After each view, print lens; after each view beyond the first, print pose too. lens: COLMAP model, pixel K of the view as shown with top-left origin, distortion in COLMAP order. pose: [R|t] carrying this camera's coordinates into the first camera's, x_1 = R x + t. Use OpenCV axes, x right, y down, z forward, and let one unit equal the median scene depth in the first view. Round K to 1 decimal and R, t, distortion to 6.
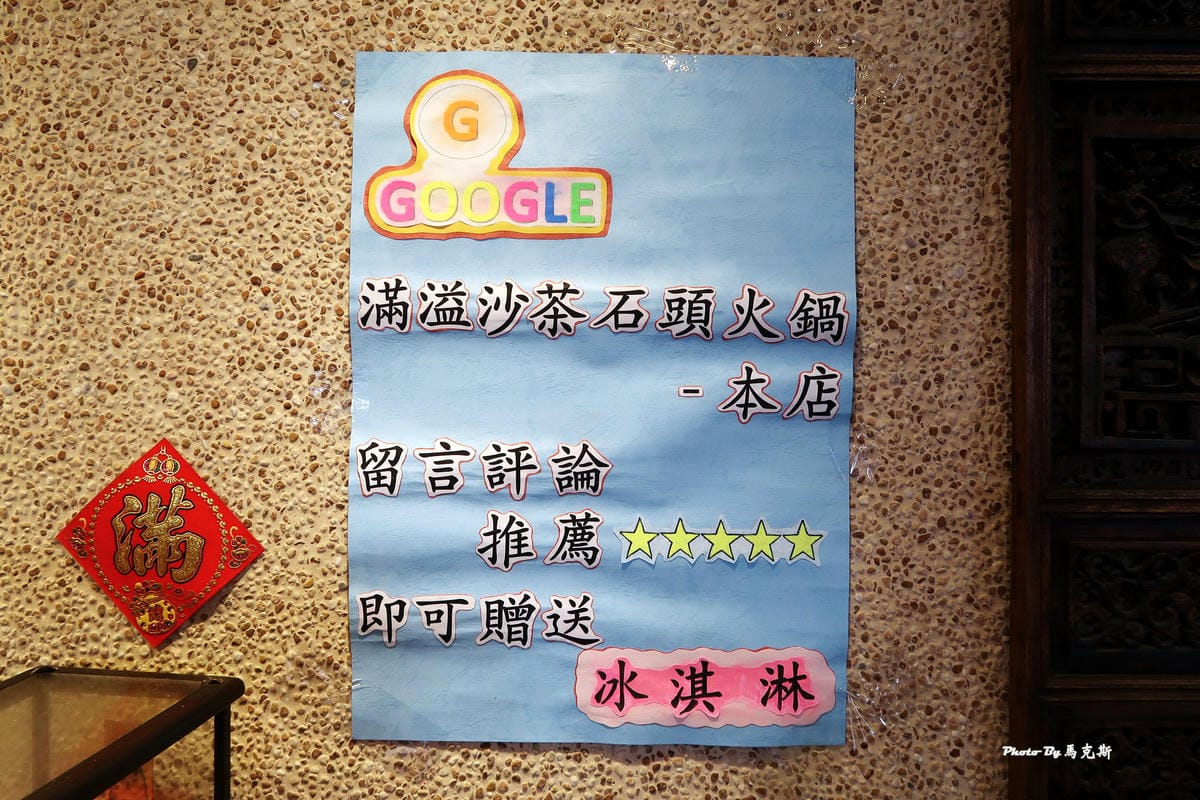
lens RADIAL K [[876.2, 0, 600.0], [0, 876.2, 400.0], [0, 0, 1]] dist [-0.011478, -0.003677]
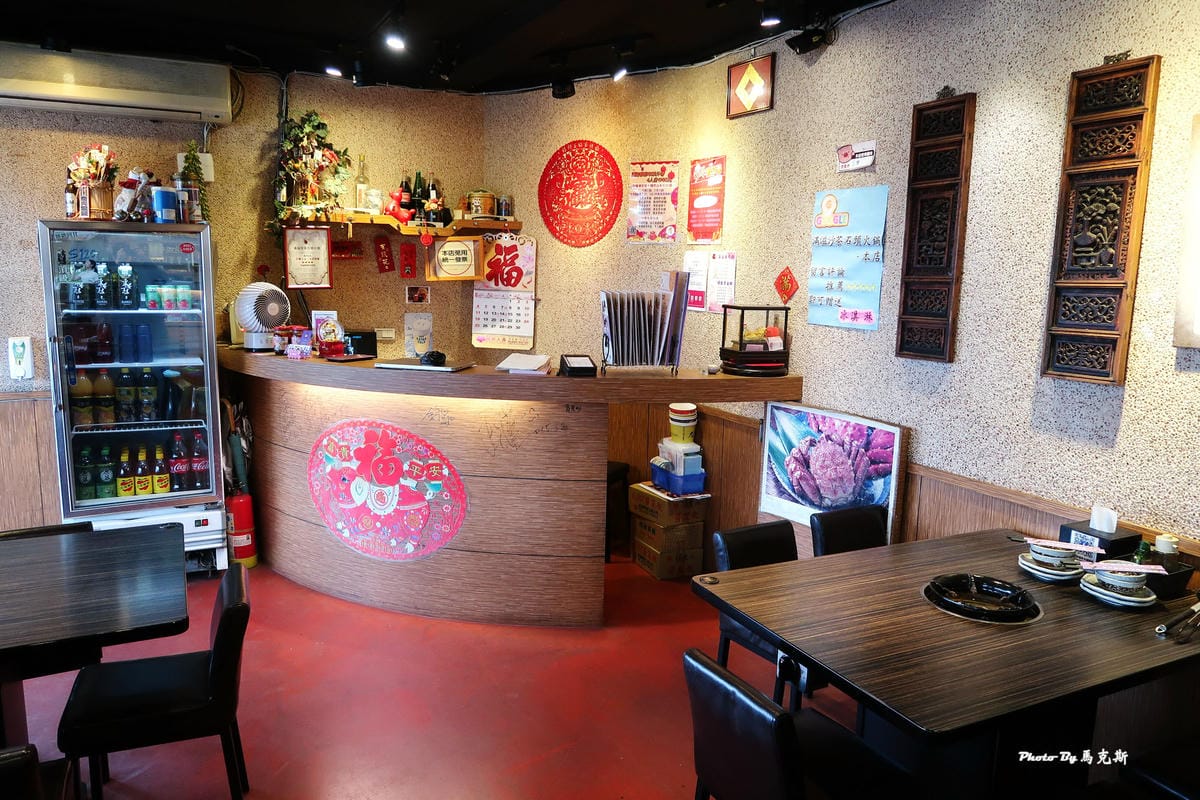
lens RADIAL K [[876.2, 0, 600.0], [0, 876.2, 400.0], [0, 0, 1]] dist [-0.011478, -0.003677]
pose [[0.465242, 0.129310, -0.875688, 3.900558], [-0.032017, 0.991083, 0.129340, 0.204033], [0.884604, -0.032138, 0.465234, -2.650367]]
